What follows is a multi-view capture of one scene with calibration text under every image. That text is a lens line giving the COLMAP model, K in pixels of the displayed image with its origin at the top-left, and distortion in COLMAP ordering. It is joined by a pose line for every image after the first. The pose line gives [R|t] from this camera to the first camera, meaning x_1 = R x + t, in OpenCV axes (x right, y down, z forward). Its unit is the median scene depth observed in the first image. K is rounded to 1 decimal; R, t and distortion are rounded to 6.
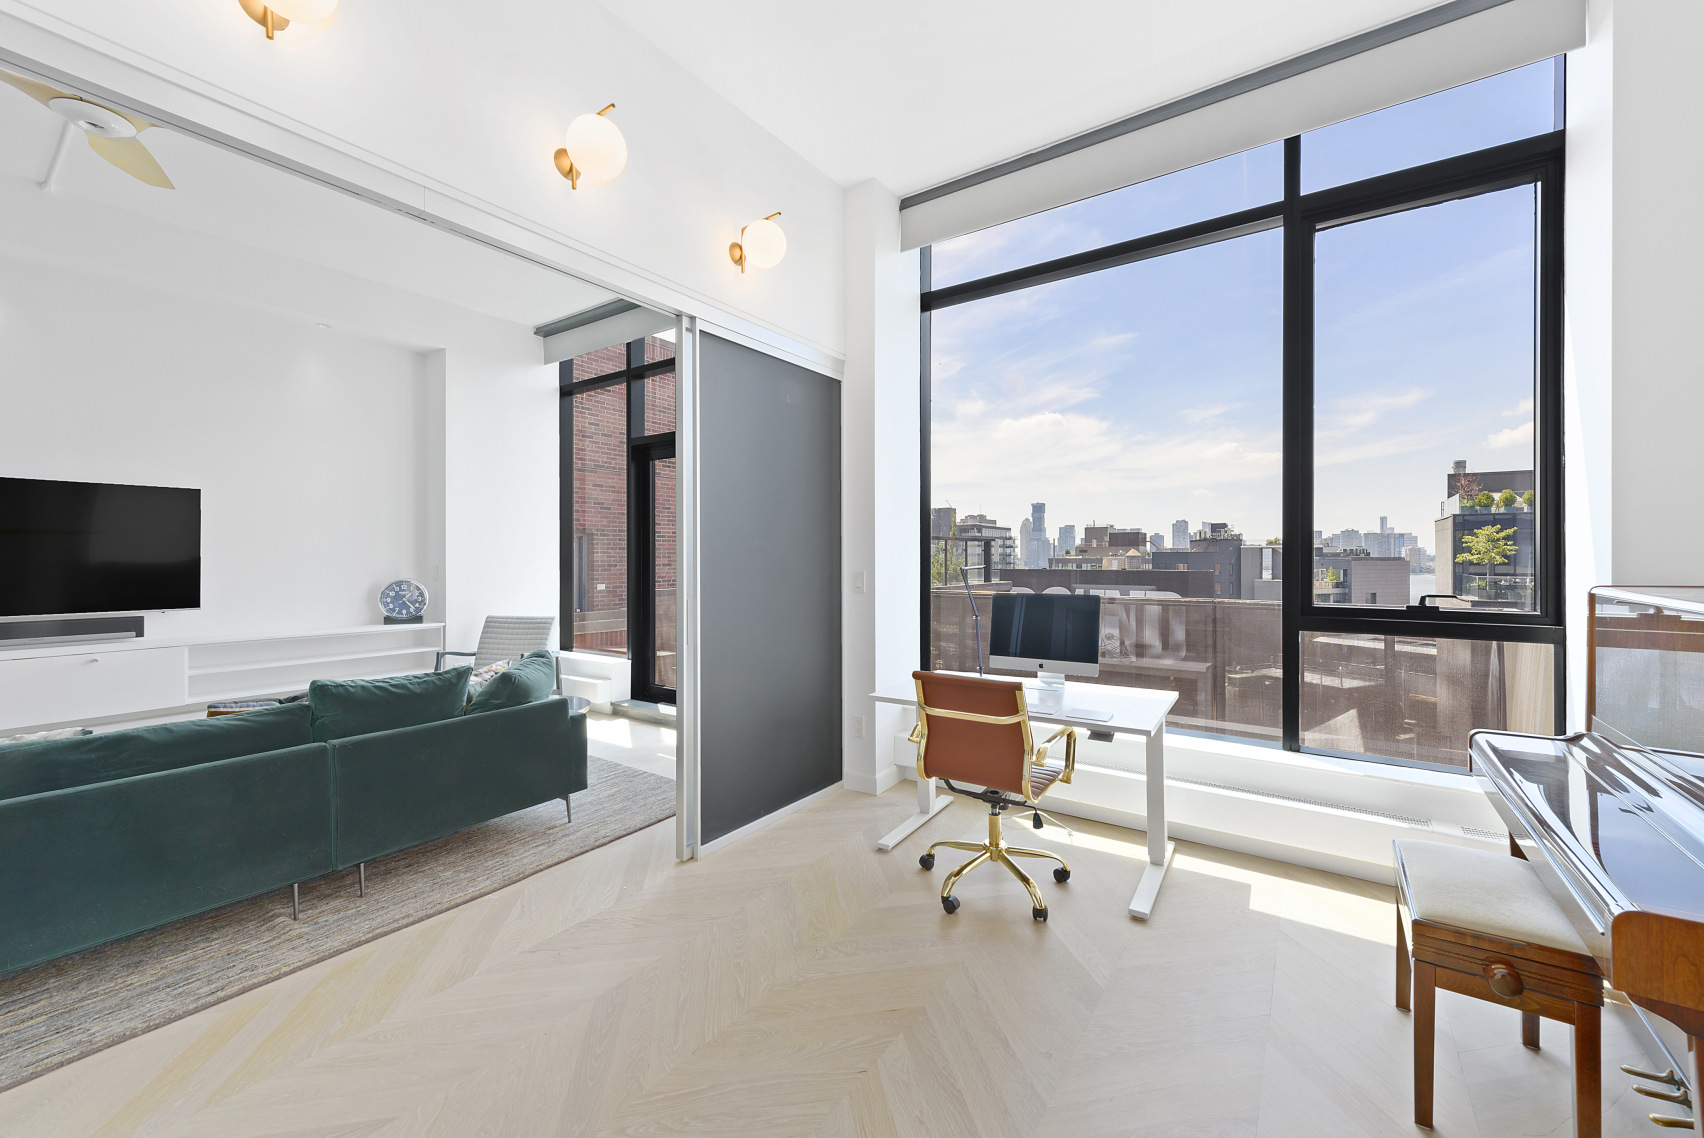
lens RADIAL K [[685.5, 0, 852.0], [0, 685.5, 569.0], [0, 0, 1]] dist [0.006324, 0.000049]
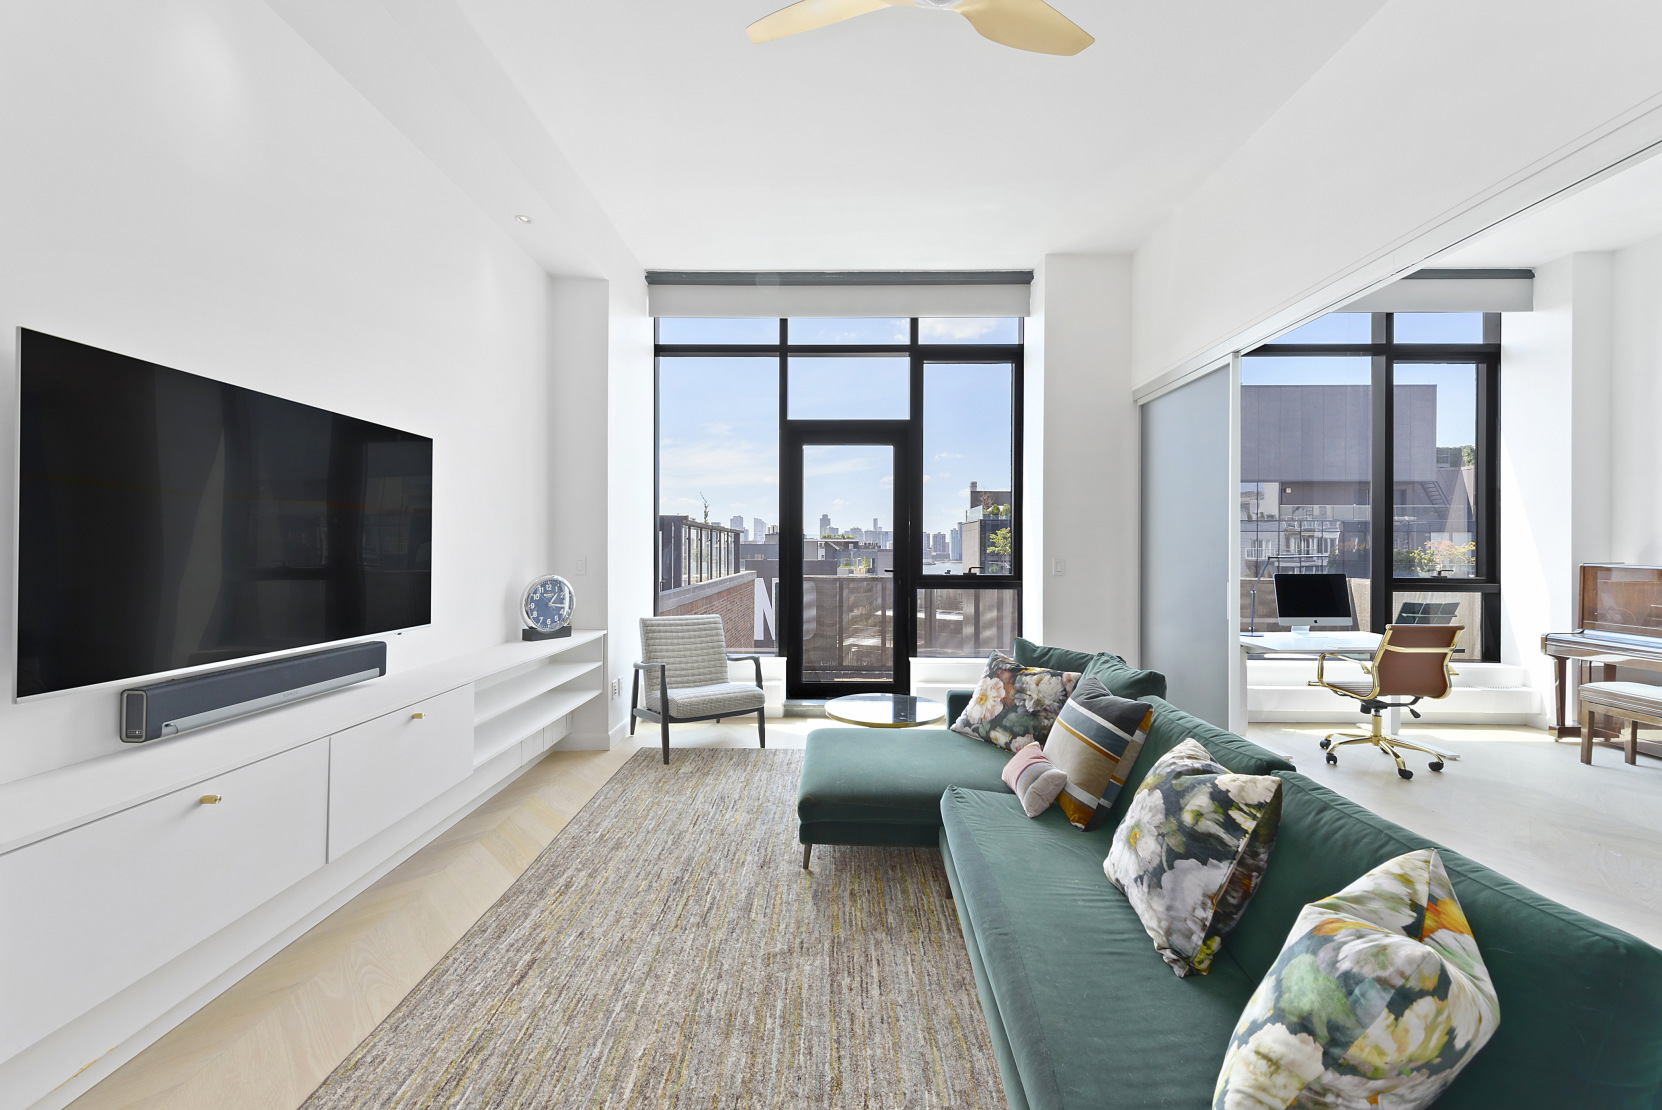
lens RADIAL K [[668.6, 0, 831.0], [0, 668.6, 555.0], [0, 0, 1]] dist [0.006324, 0.000049]
pose [[0.809387, -0.002118, 0.587271, -0.204049], [0.006232, 0.999968, -0.004982, -0.000675], [-0.587242, 0.007692, 0.809375, 0.062494]]
